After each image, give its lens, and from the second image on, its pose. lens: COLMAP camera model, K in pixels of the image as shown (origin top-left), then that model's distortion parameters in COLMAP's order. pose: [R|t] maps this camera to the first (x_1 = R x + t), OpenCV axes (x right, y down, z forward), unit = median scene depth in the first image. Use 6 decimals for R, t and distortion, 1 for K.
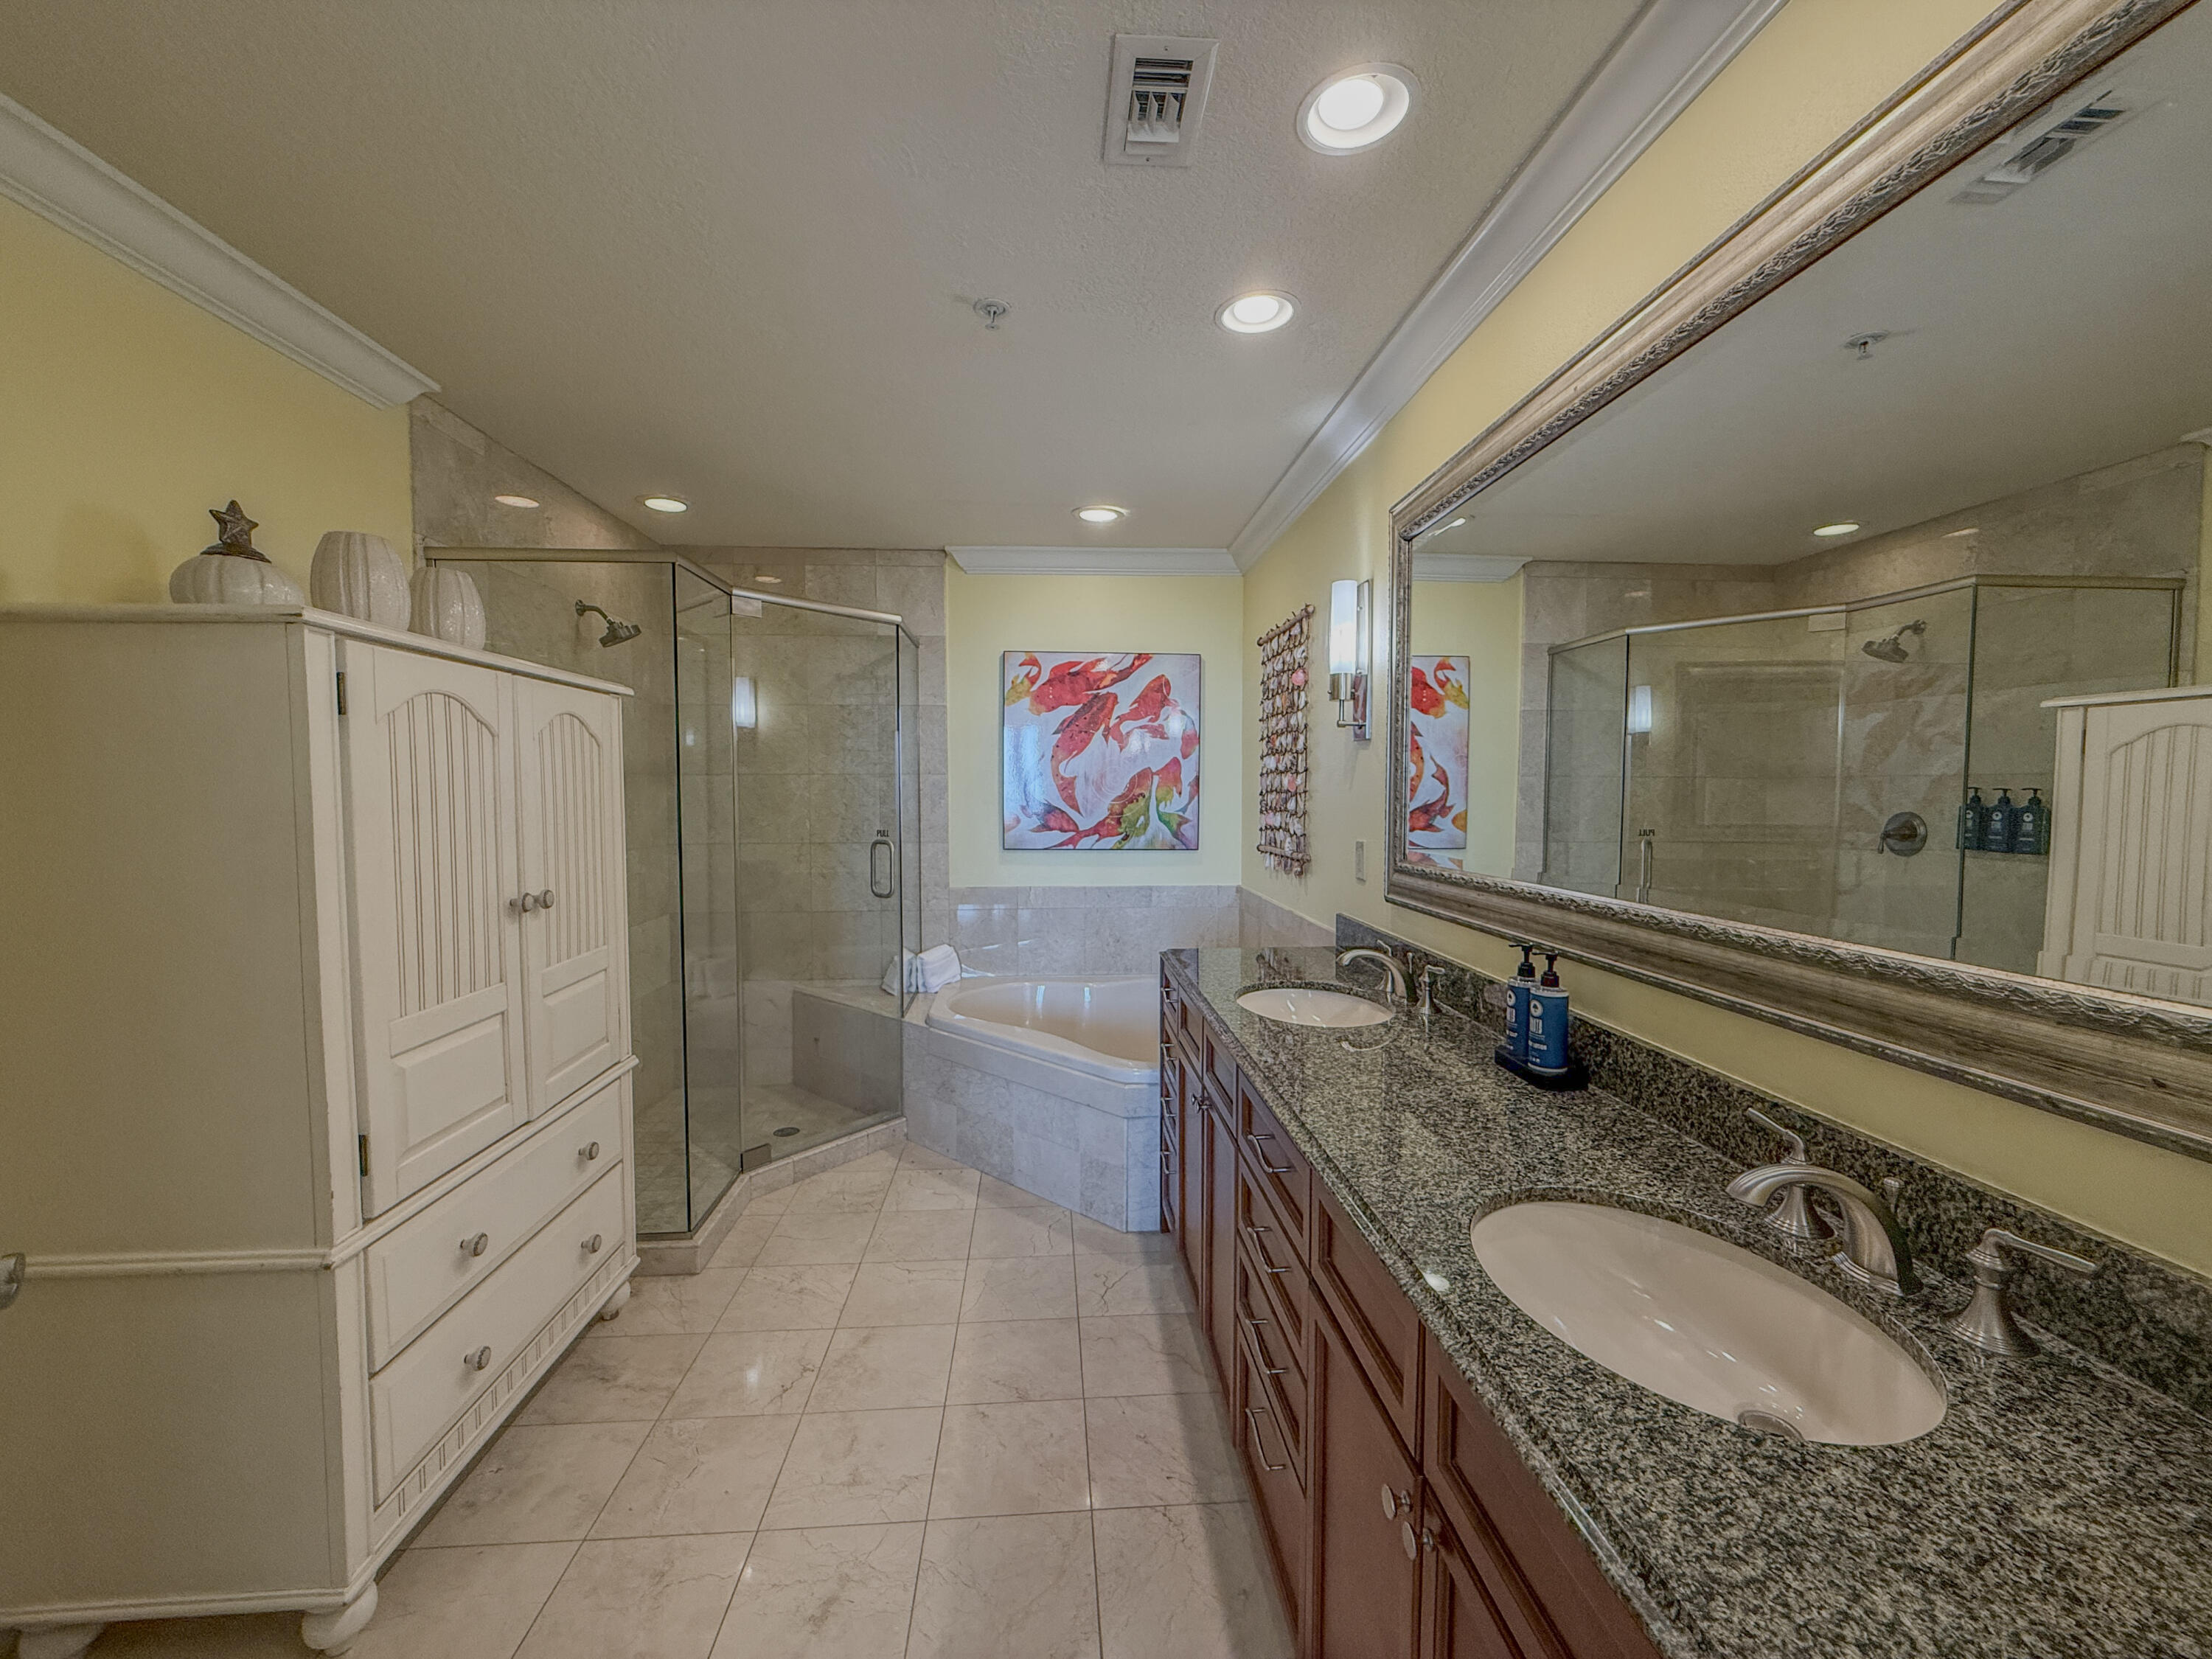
lens RADIAL K [[886.5, 0, 1101.5], [0, 886.5, 833.8], [0, 0, 1]] dist [-0.000058, 0.000695]
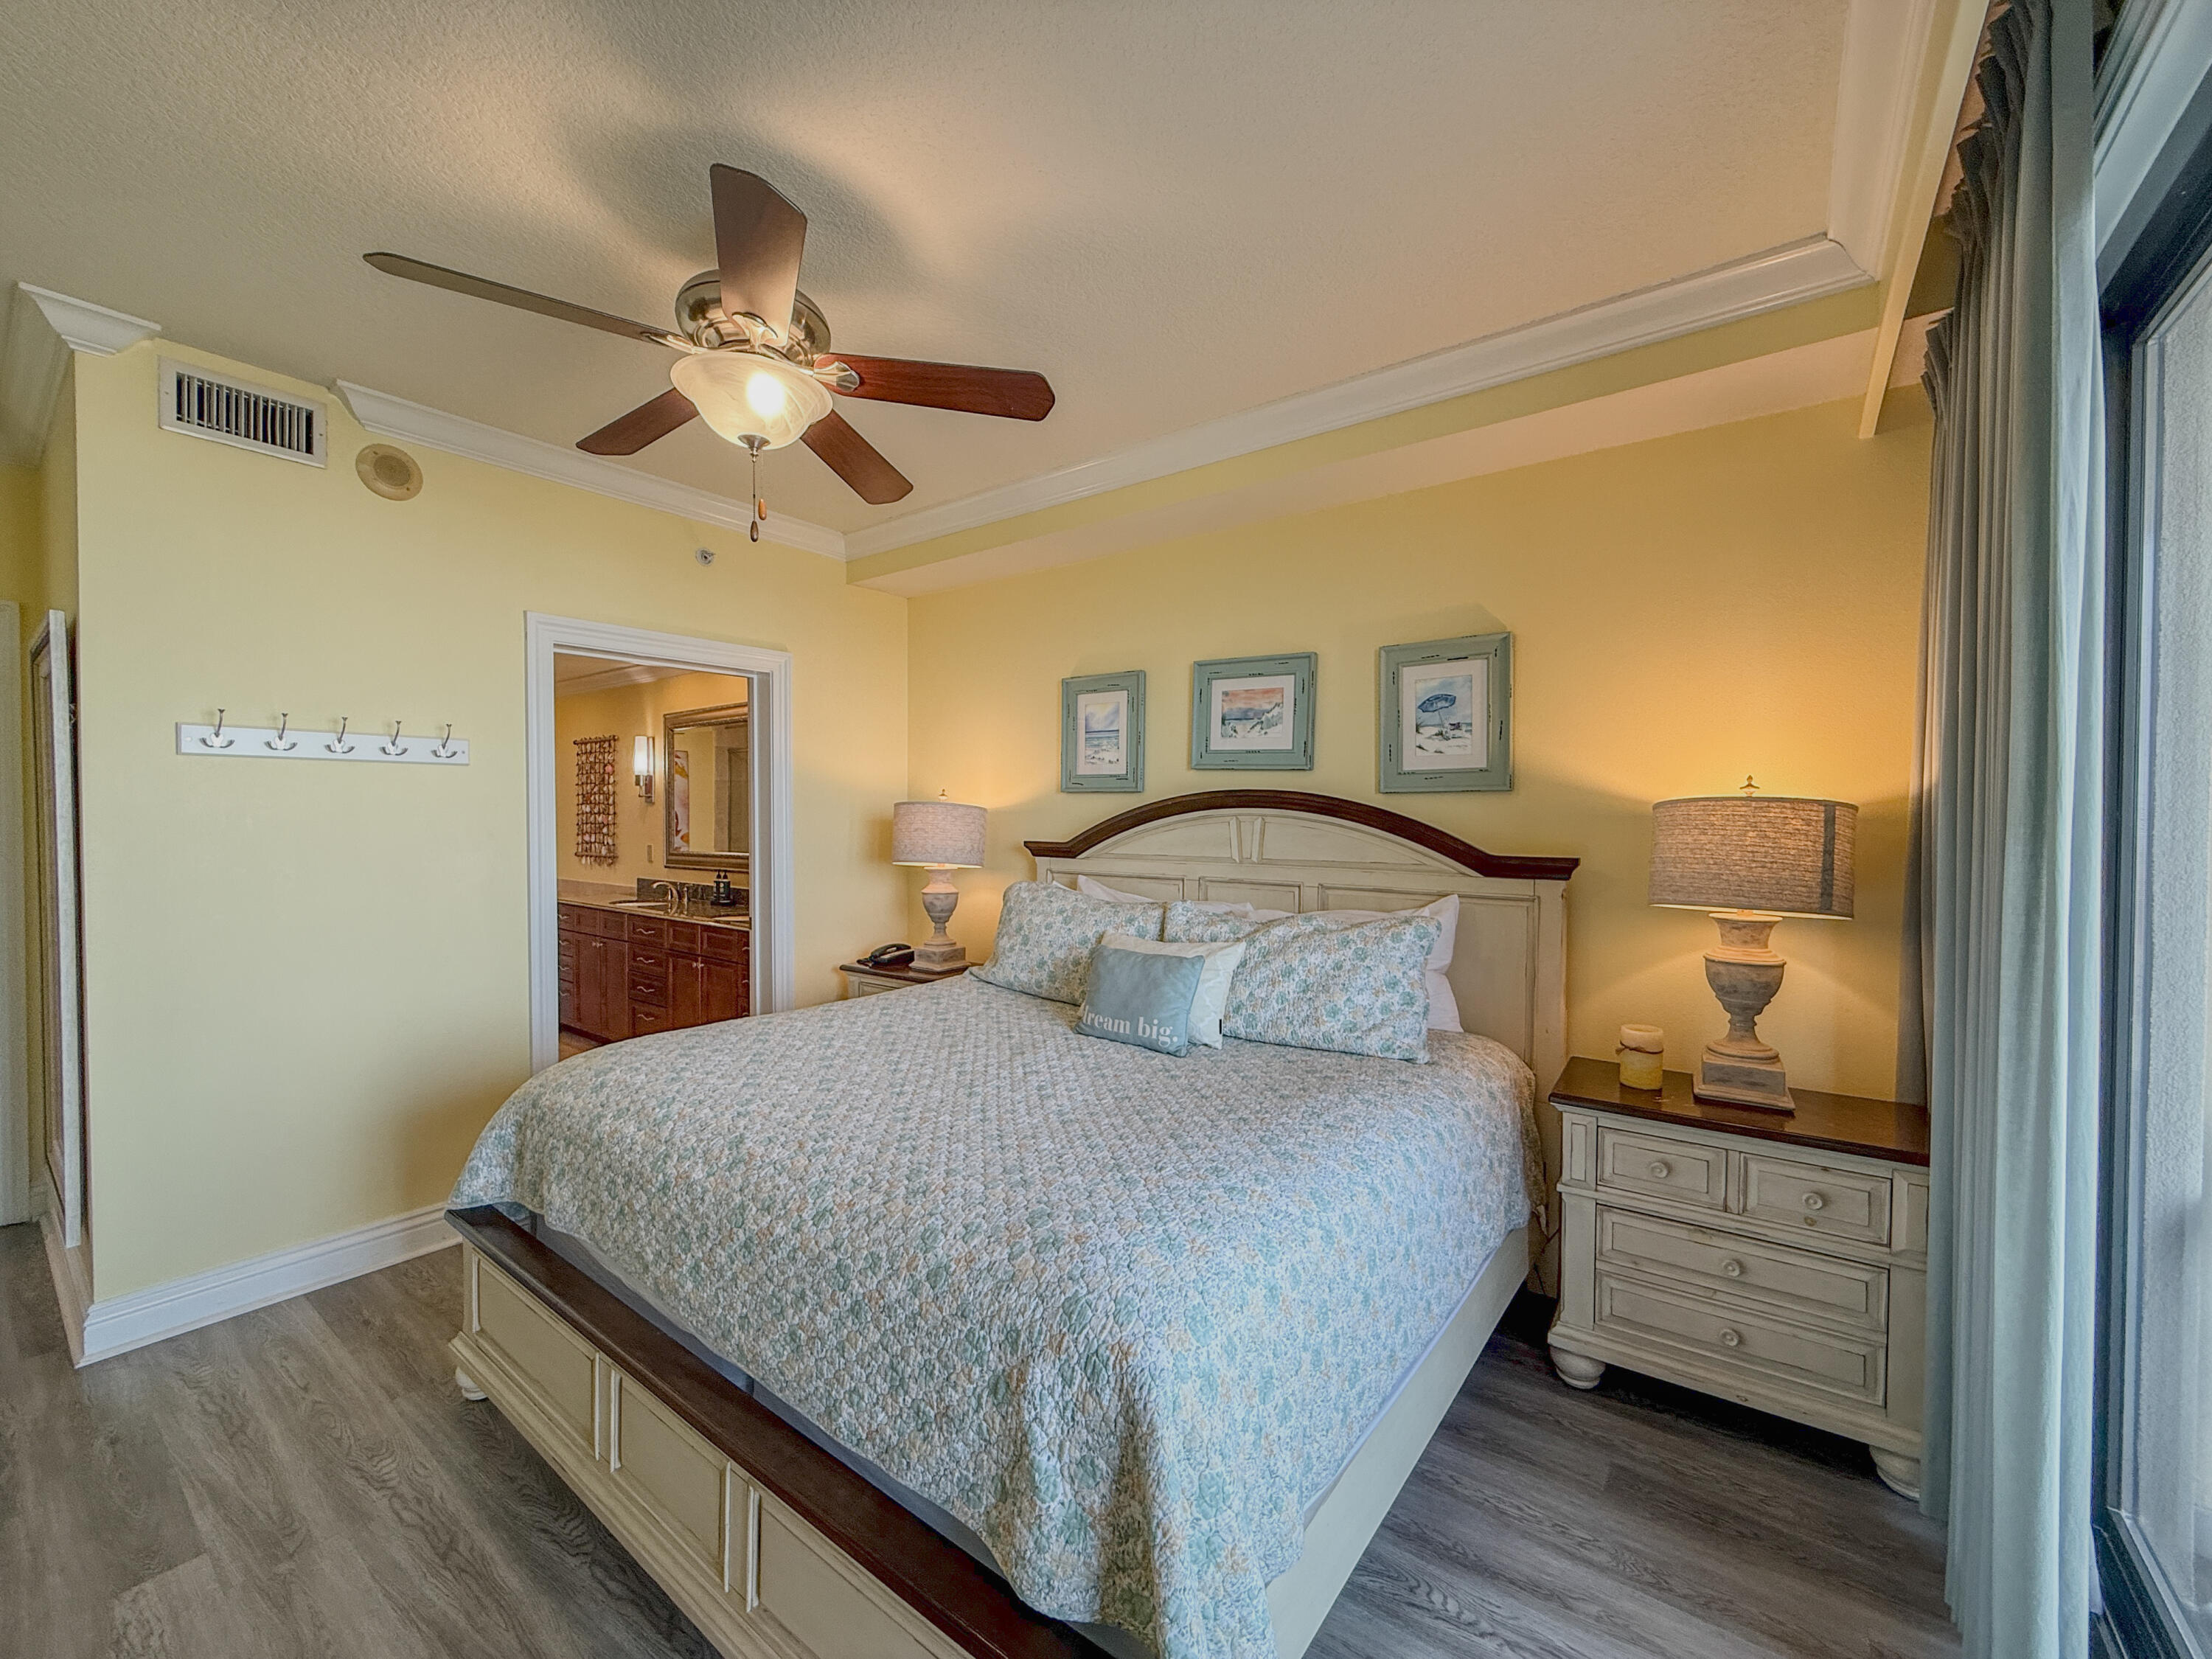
lens RADIAL K [[886.5, 0, 1101.5], [0, 886.5, 826.7], [0, 0, 1]] dist [-0.000058, 0.000695]
pose [[0.661133, -0.015635, 0.750106, -0.695812], [0.040504, 0.999069, -0.014876, 0.044273], [-0.749174, 0.040217, 0.661151, -1.492206]]
